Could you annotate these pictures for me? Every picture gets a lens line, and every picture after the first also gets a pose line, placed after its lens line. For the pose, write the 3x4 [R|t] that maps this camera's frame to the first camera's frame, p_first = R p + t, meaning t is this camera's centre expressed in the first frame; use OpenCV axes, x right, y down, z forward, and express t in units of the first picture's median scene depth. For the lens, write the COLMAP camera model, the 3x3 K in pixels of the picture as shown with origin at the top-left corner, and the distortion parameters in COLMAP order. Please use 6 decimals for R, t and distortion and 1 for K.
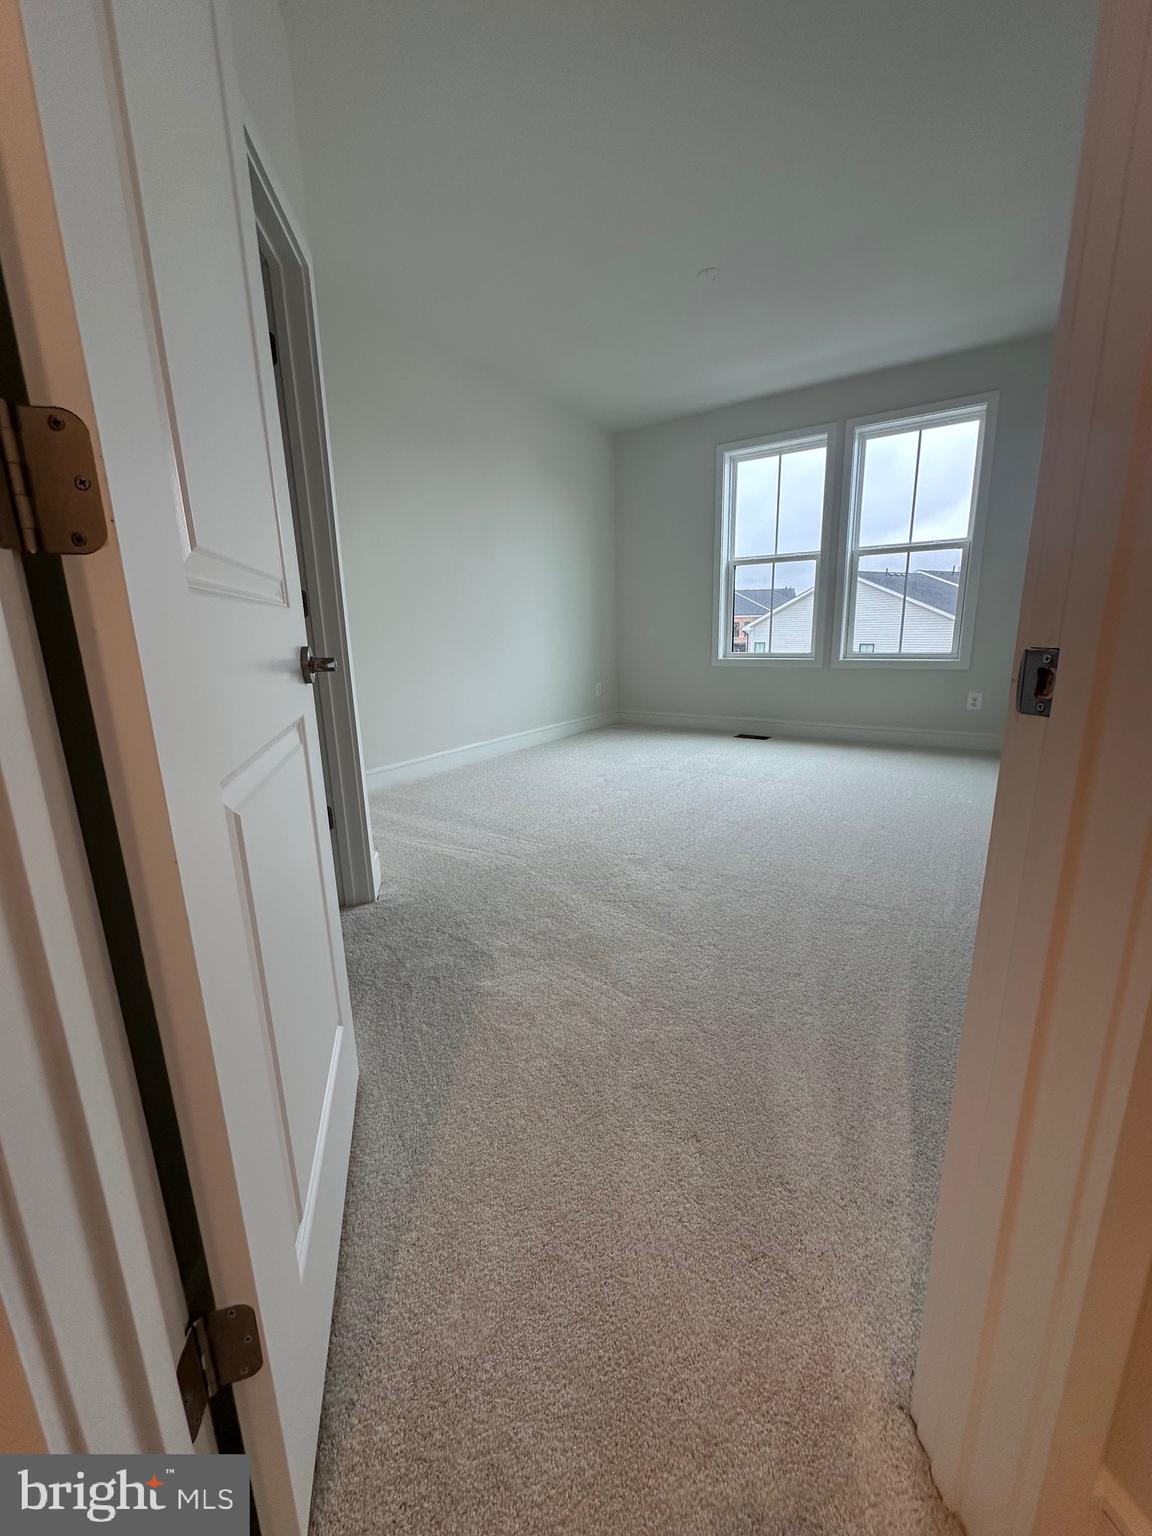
lens RADIAL K [[613.4, 0, 577.3], [0, 613.4, 764.7], [0, 0, 1]] dist [-0.003369, 0.000845]
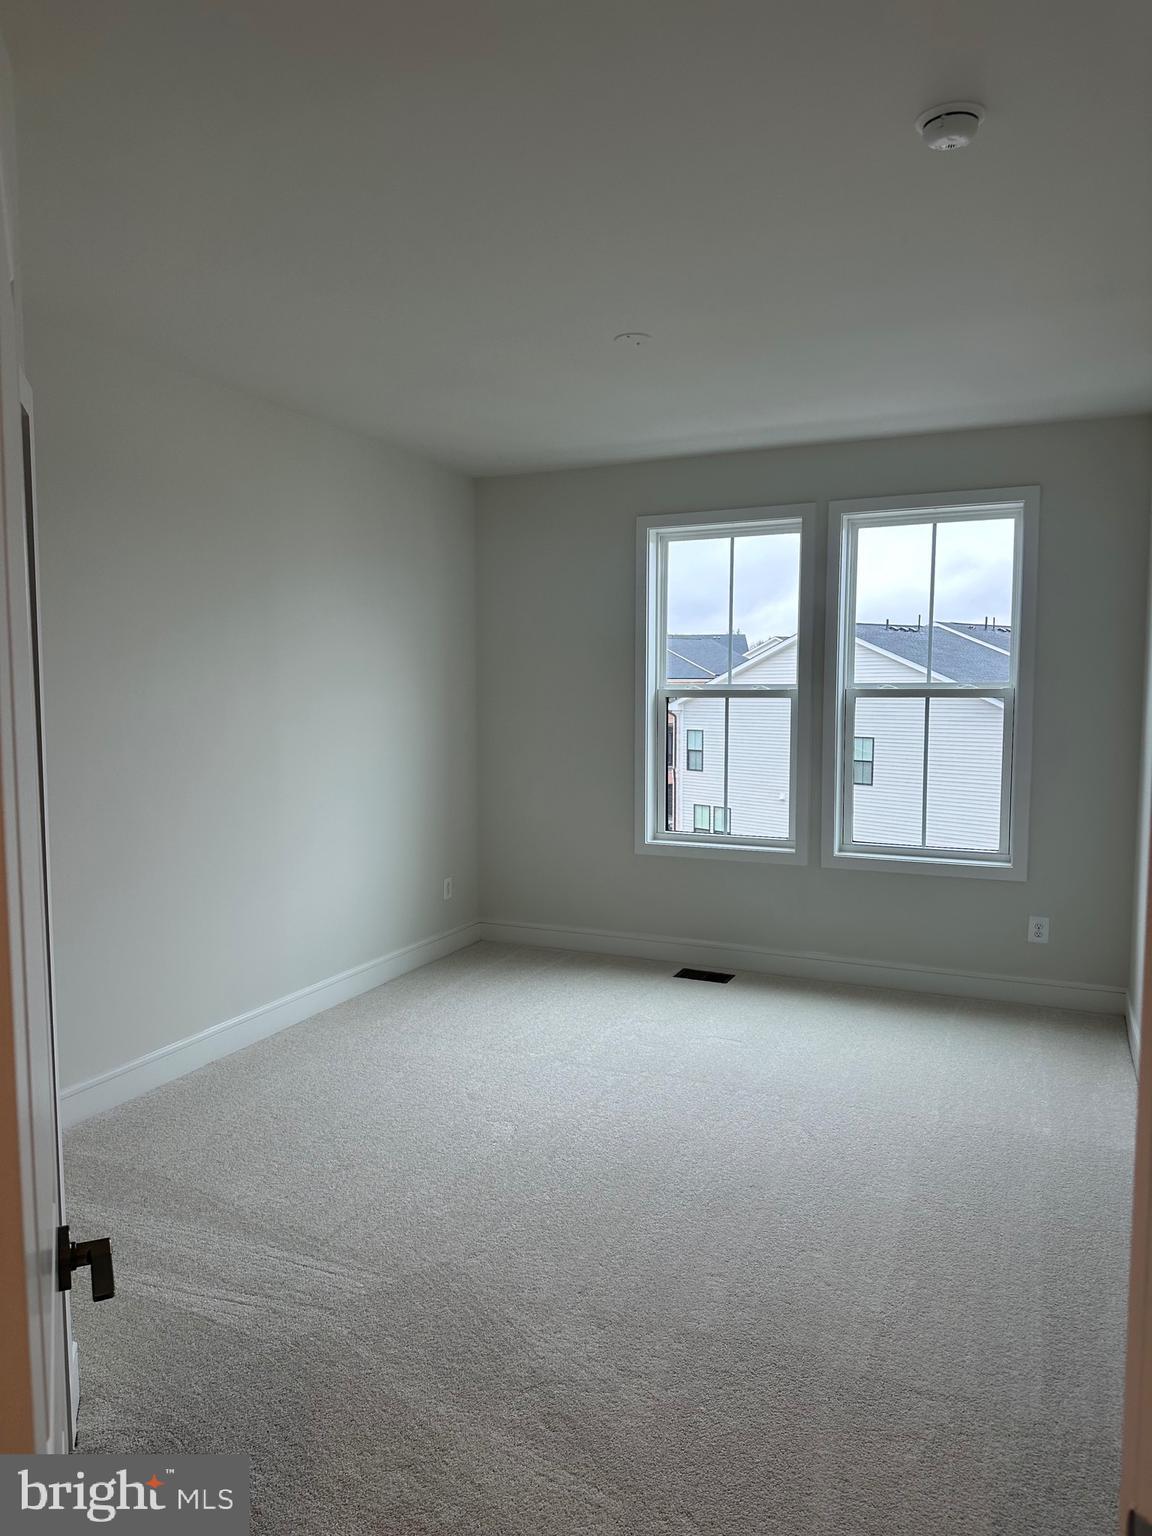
lens RADIAL K [[1073.4, 0, 578.1], [0, 1073.4, 779.1], [0, 0, 1]] dist [0.062252, -0.069865]
pose [[0.984399, 0.008803, 0.175728, -0.029297], [0.016291, 0.989897, -0.140848, -0.103928], [-0.175192, 0.141513, 0.974311, -0.047241]]
